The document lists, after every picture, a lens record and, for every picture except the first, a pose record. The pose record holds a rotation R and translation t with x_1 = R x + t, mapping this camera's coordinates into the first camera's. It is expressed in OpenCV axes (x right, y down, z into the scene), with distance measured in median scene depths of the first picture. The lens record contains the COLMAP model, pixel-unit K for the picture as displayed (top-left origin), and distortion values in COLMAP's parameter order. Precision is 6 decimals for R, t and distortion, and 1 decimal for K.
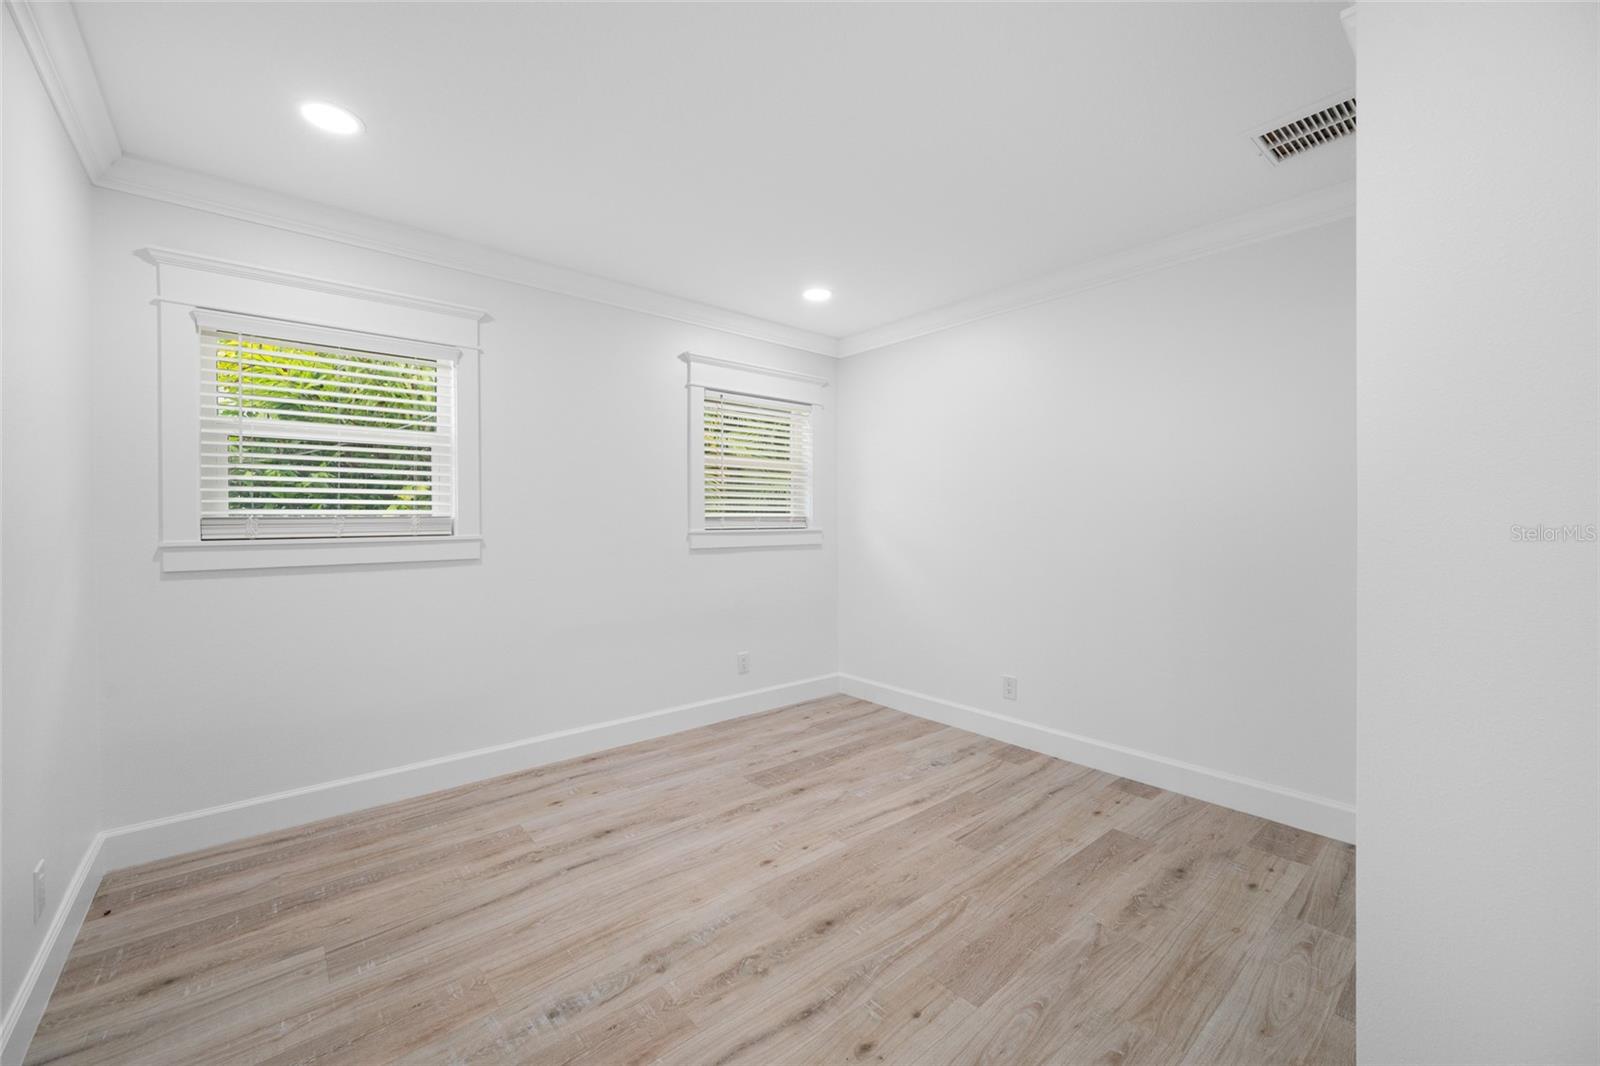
lens RADIAL K [[630.1, 0, 802.0], [0, 630.1, 529.3], [0, 0, 1]] dist [0.001216, 0.001271]
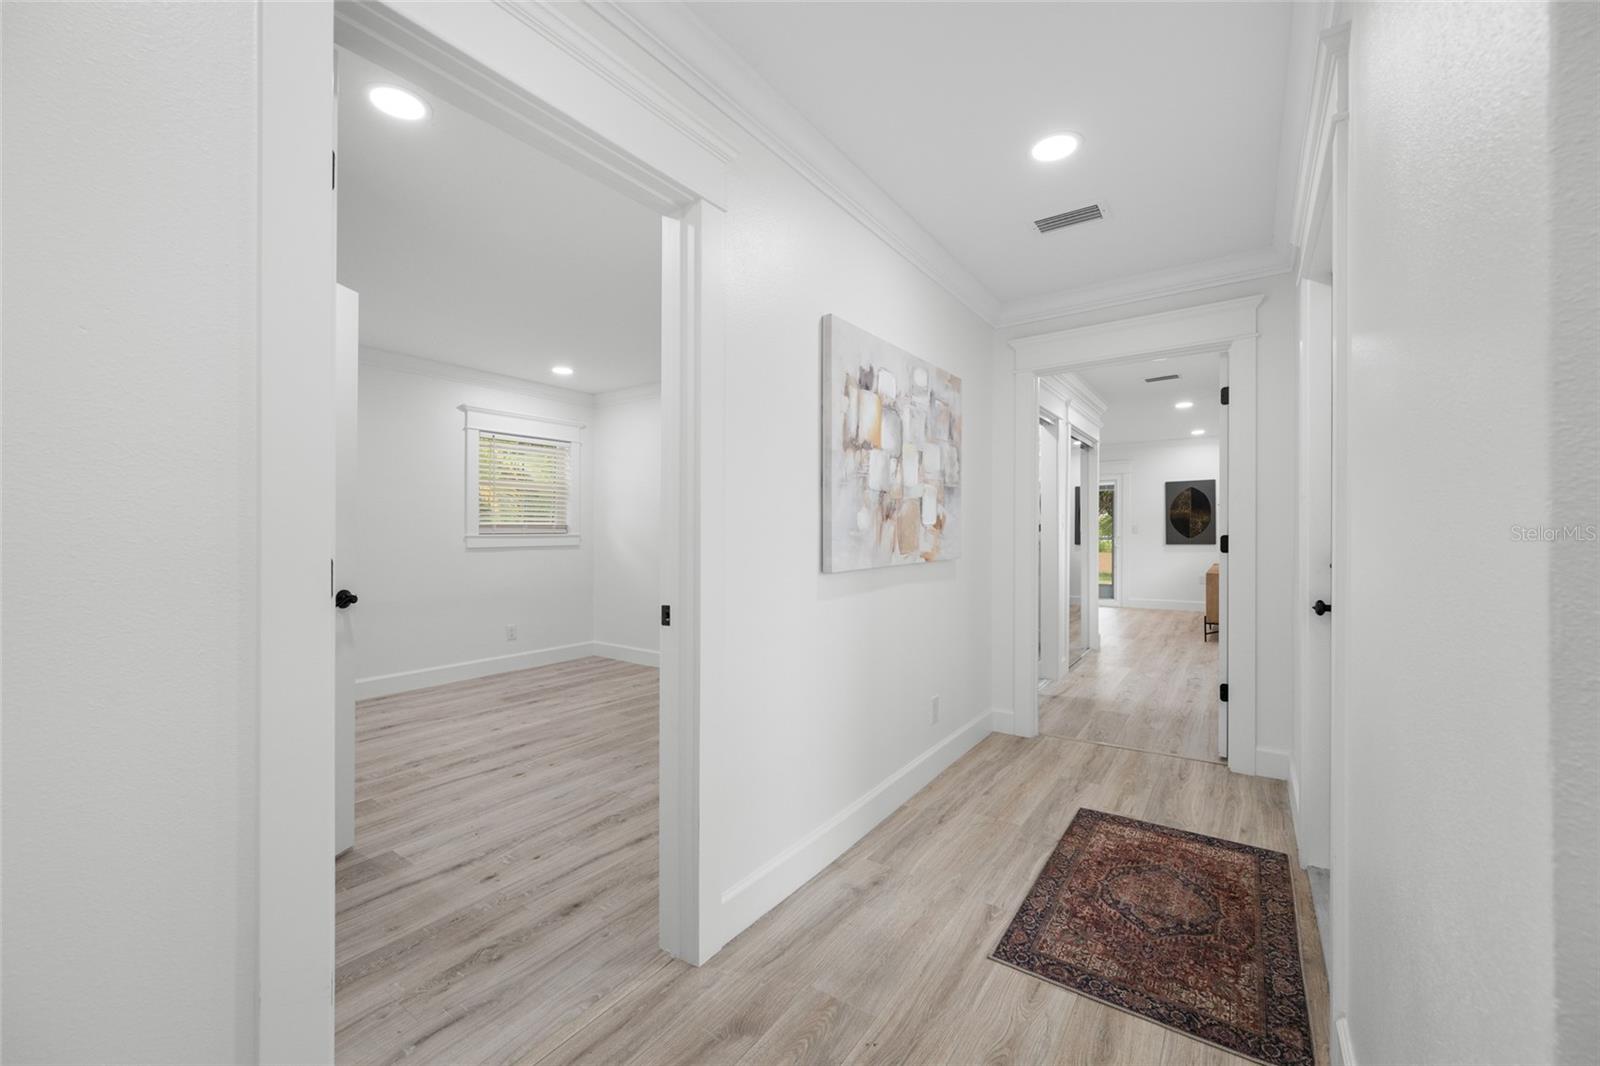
lens RADIAL K [[630.1, 0, 802.0], [0, 630.1, 529.3], [0, 0, 1]] dist [0.001216, 0.001271]
pose [[0.970492, -0.000948, 0.241132, 0.265085], [0.004712, 0.999876, -0.015032, 0.018871], [-0.241088, 0.015724, 0.970376, -0.668147]]
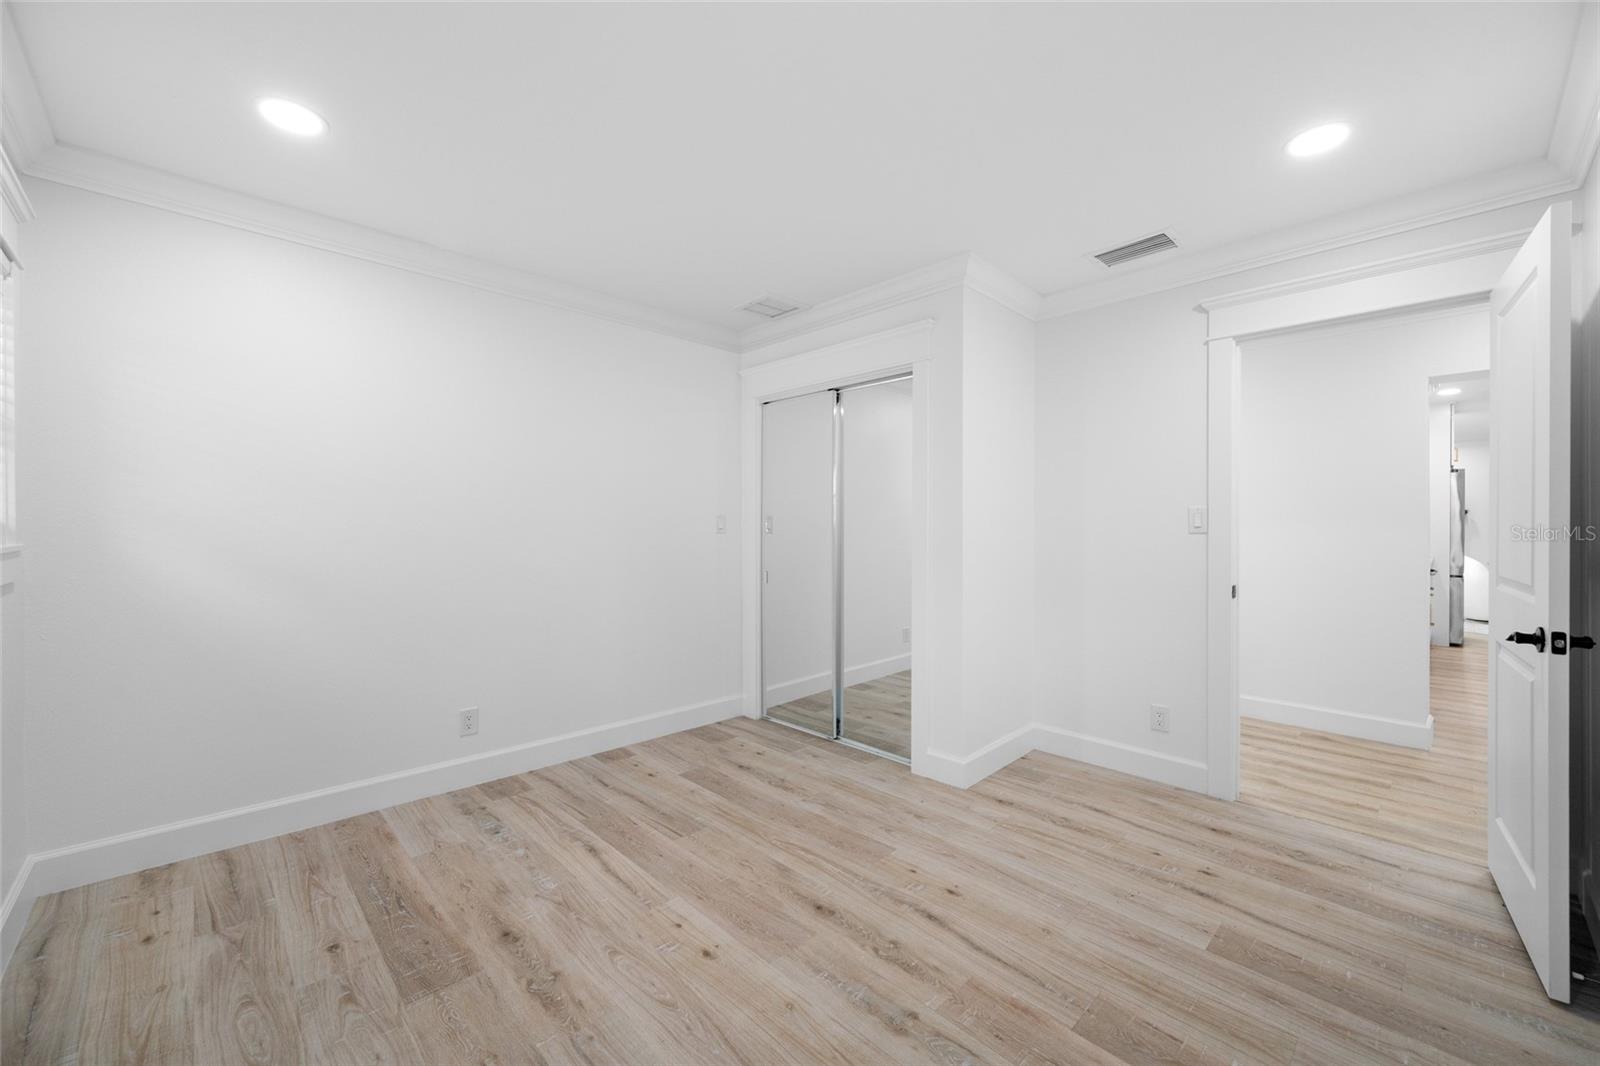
lens RADIAL K [[630.1, 0, 802.0], [0, 630.1, 529.3], [0, 0, 1]] dist [0.001216, 0.001271]
pose [[-0.056545, -0.000054, 0.998400, -0.692816], [0.007937, 0.999968, 0.000503, -0.011392], [-0.998368, 0.007953, -0.056543, 0.734945]]
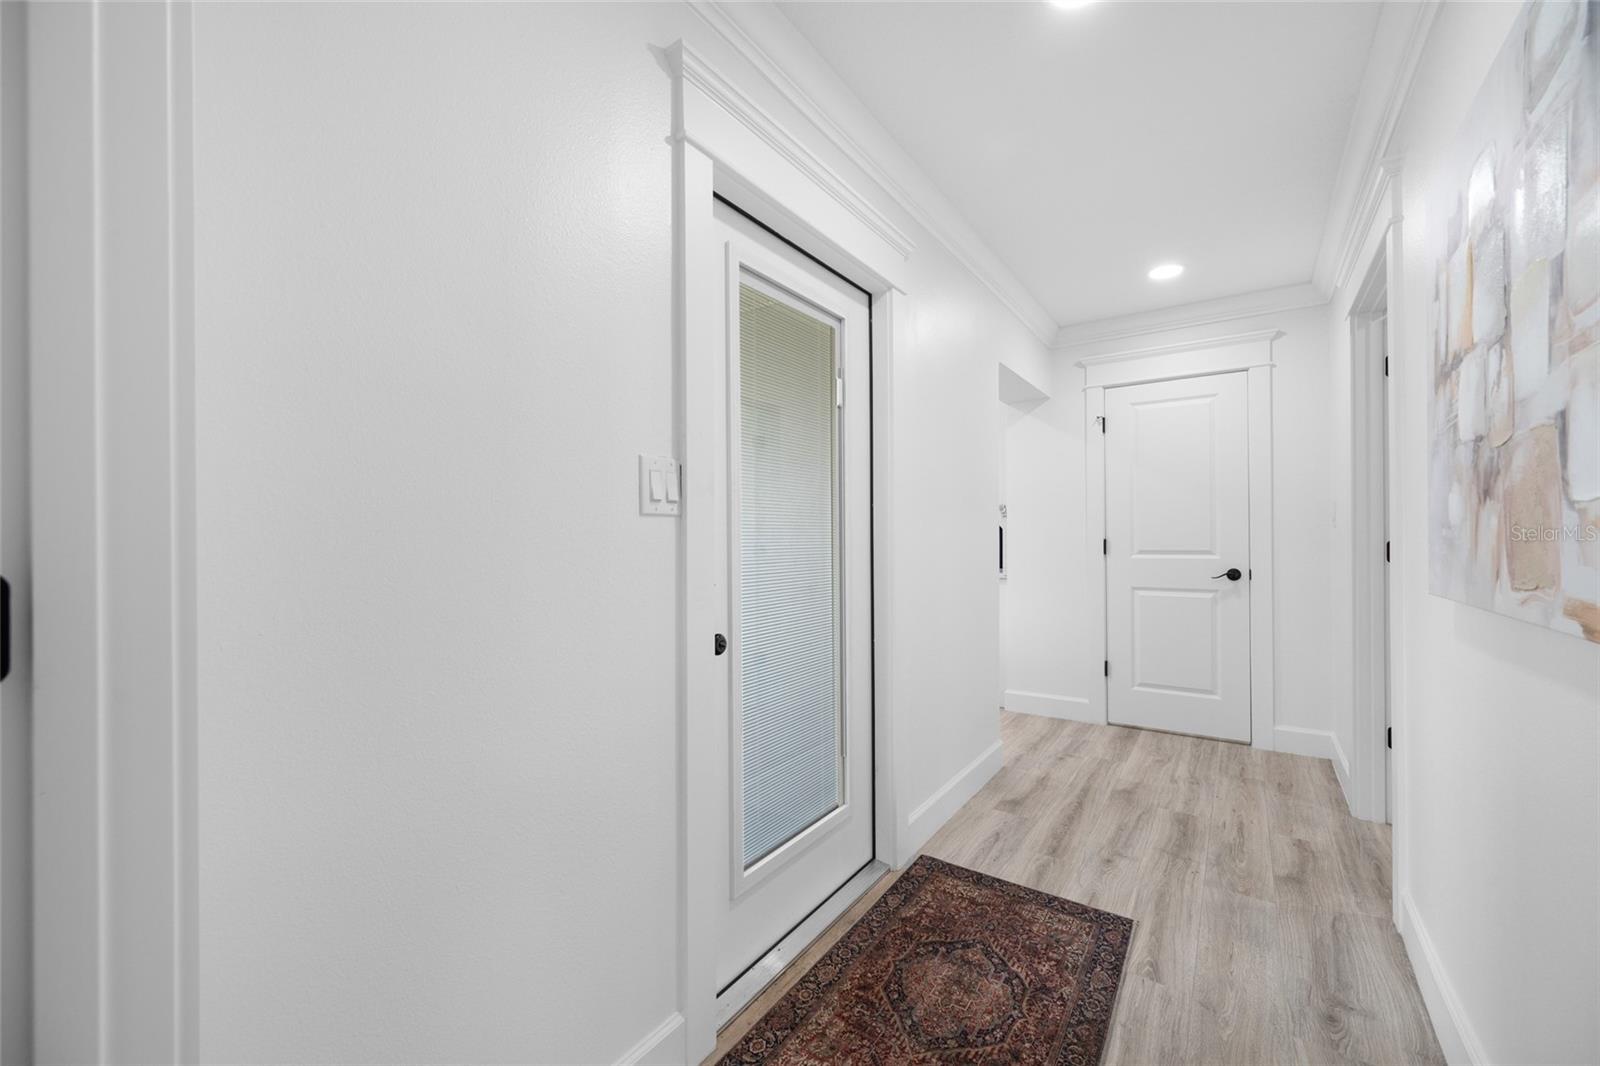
lens RADIAL K [[632.5, 0, 804.0], [0, 632.5, 546.2], [0, 0, 1]] dist [0.000930, 0.000070]
pose [[-0.967316, 0.016267, -0.253050, 1.096761], [0.010003, 0.999611, 0.026021, 0.005541], [0.253375, 0.022640, -0.967103, 0.443405]]
